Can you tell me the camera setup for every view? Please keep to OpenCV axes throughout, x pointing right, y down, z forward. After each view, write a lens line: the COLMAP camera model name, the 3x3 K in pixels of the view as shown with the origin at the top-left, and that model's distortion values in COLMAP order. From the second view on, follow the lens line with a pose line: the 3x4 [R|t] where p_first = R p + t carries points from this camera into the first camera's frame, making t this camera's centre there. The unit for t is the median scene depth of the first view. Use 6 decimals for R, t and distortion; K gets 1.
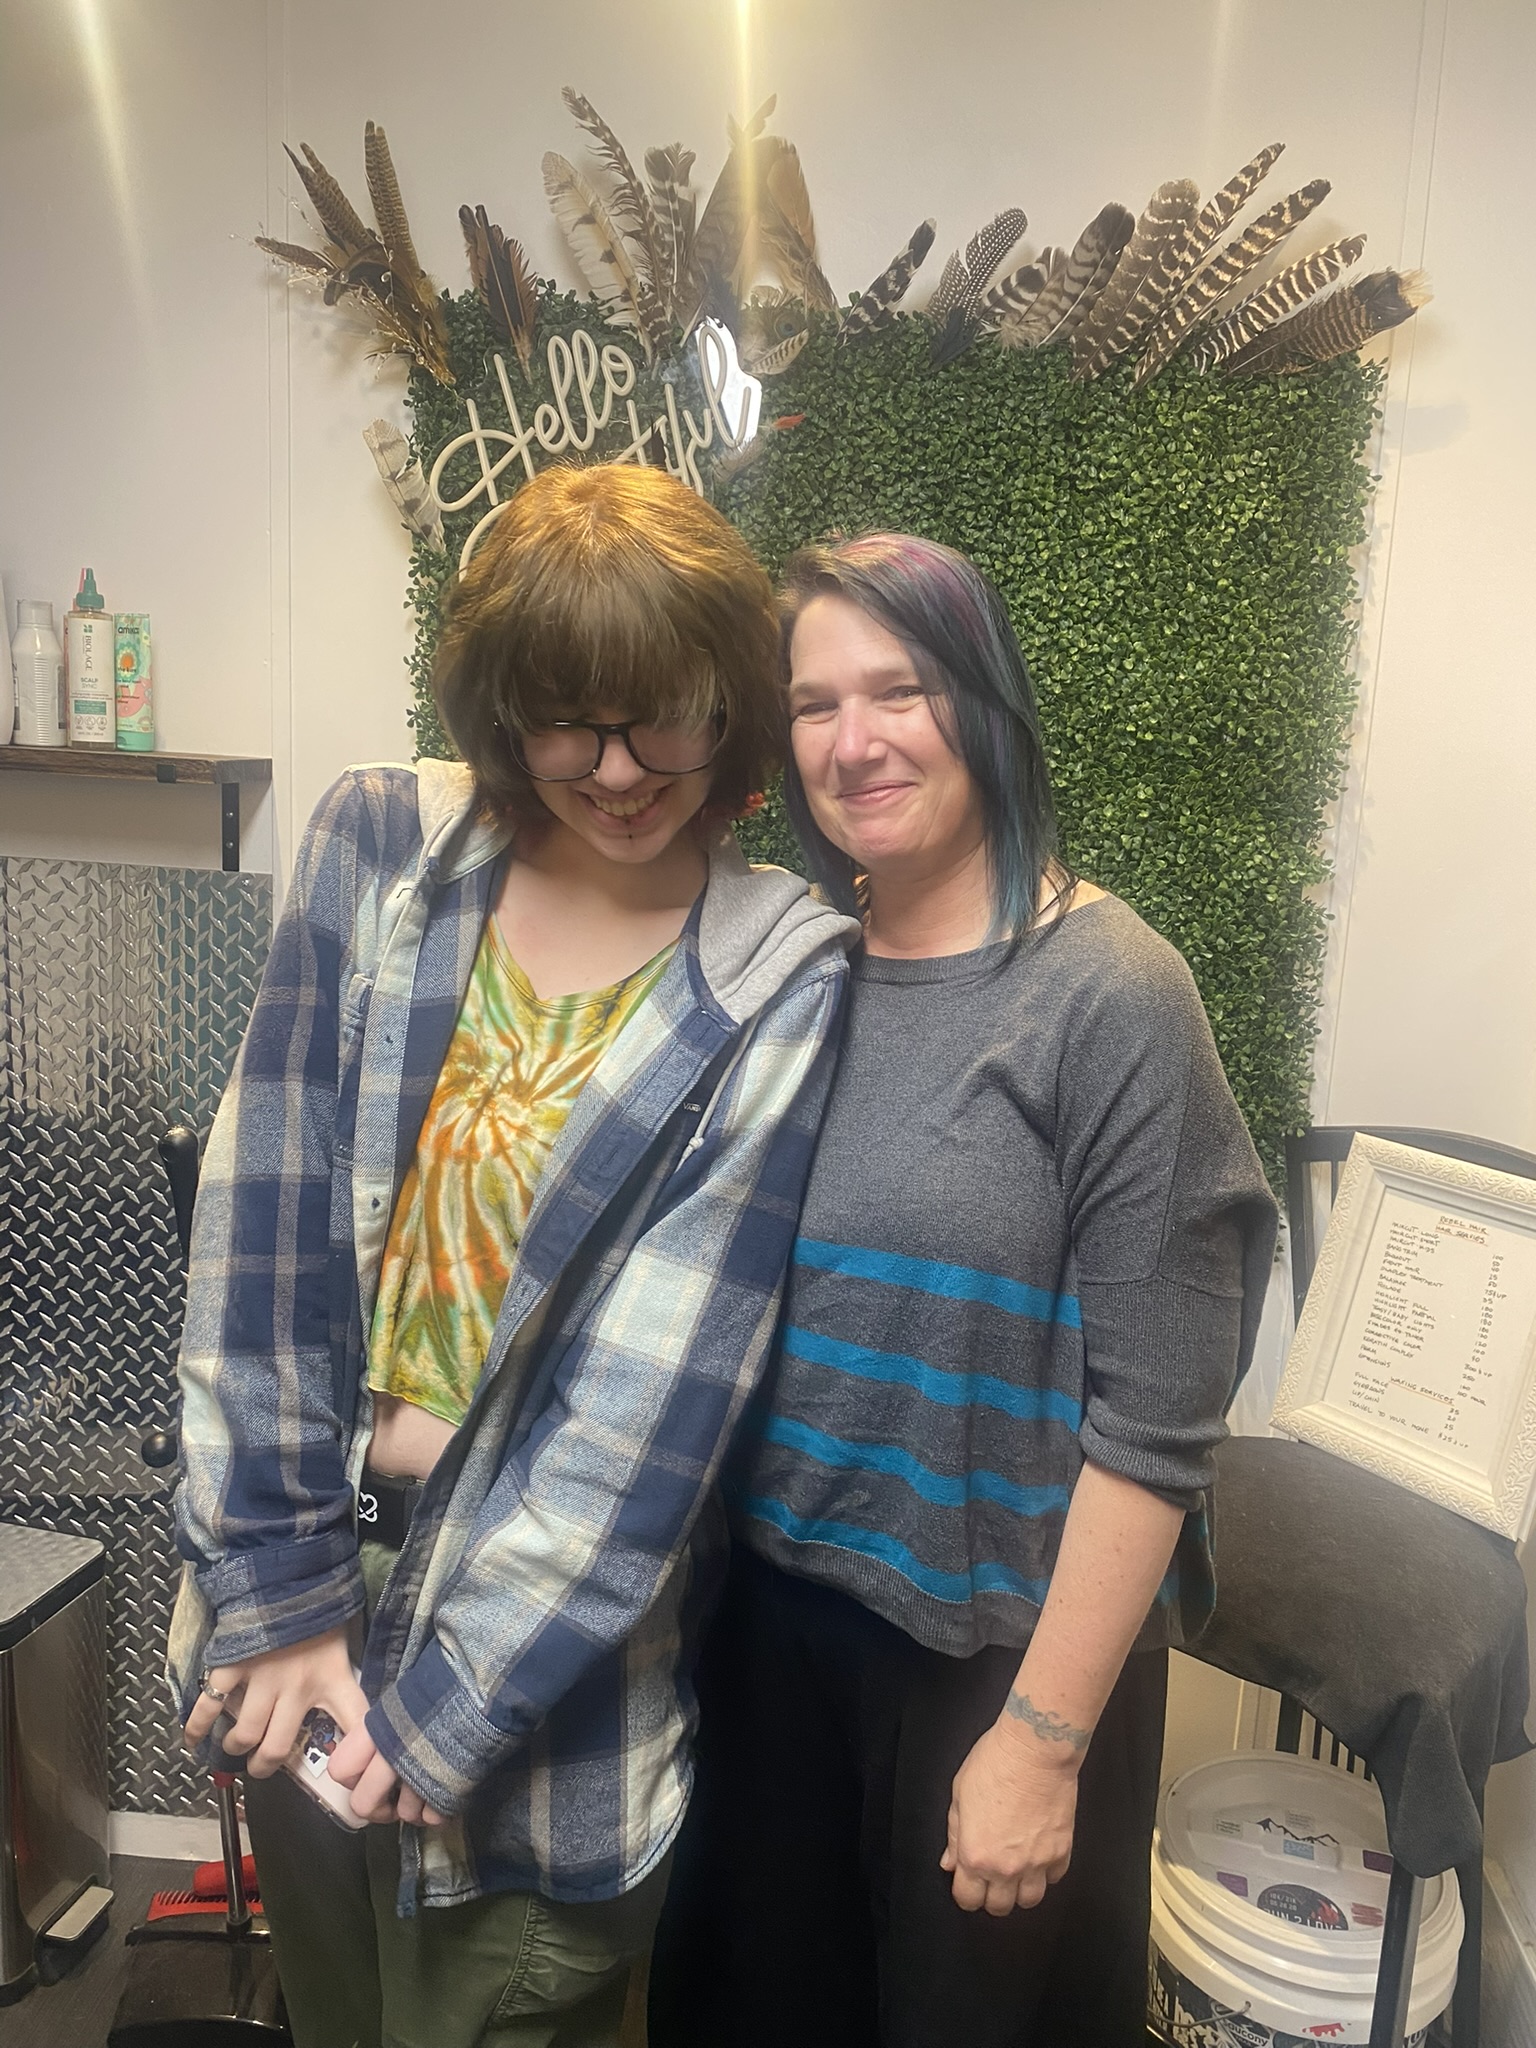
lens RADIAL K [[1551.6, 0, 772.0], [0, 1551.6, 1014.3], [0, 0, 1]] dist [0.004978, -0.000585]
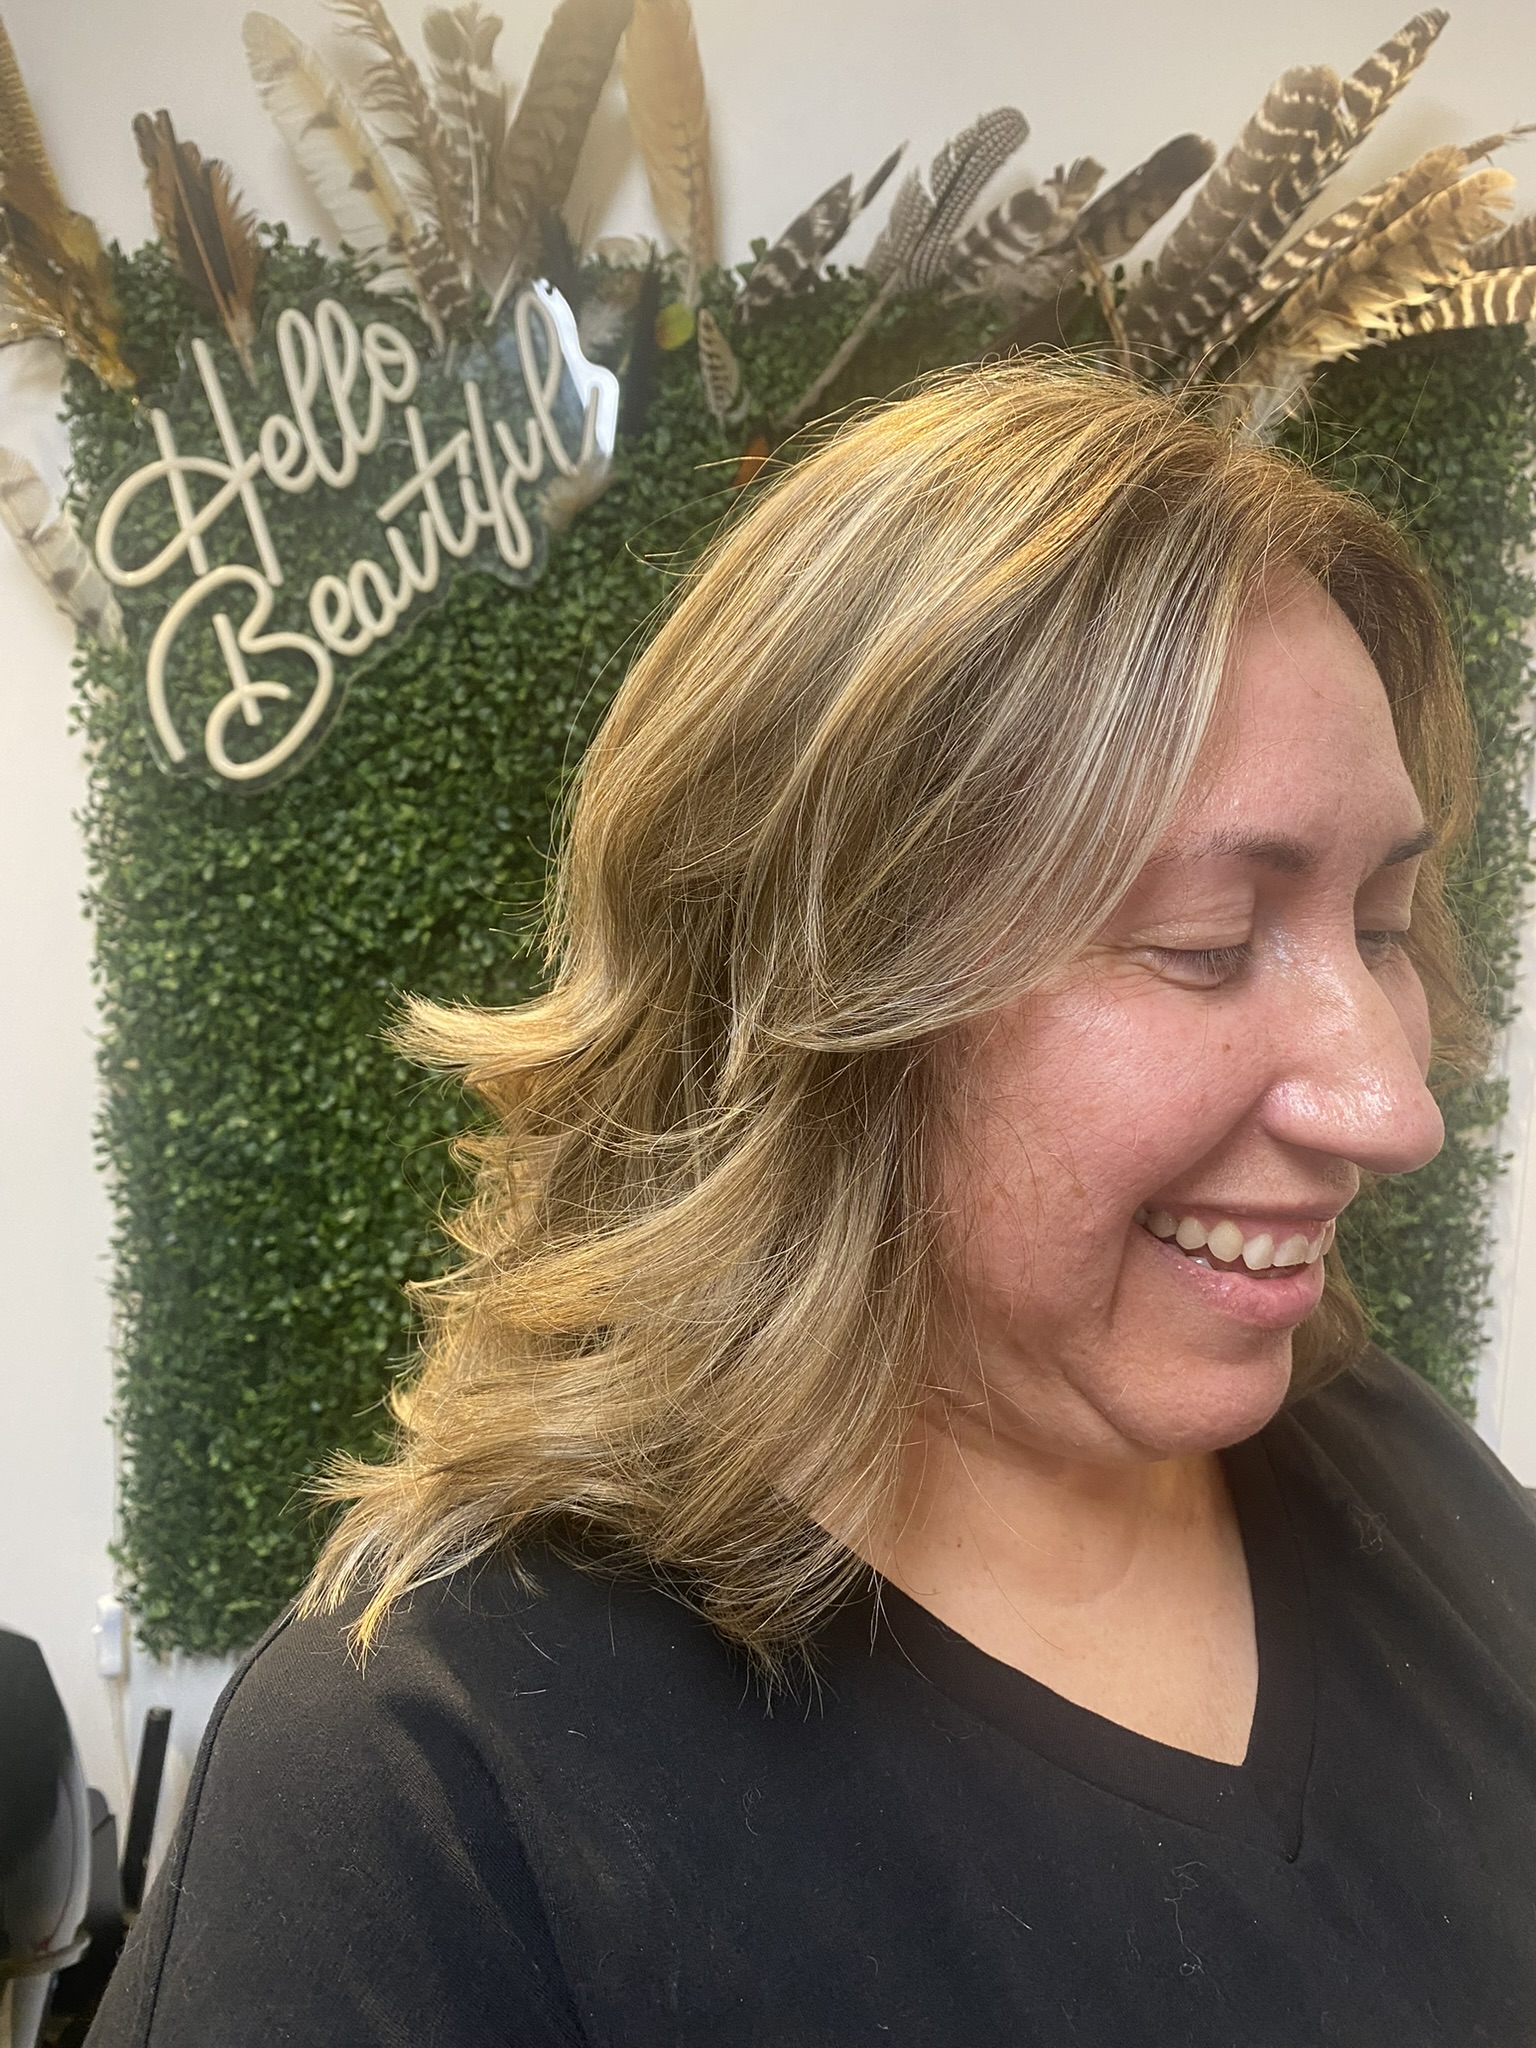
lens RADIAL K [[1551.6, 0, 772.0], [0, 1551.6, 1014.3], [0, 0, 1]] dist [0.004978, -0.000585]
pose [[0.998306, -0.030859, 0.049320, 0.017411], [0.032767, 0.998727, -0.038345, -0.117341], [-0.048073, 0.039896, 0.998047, 0.365562]]
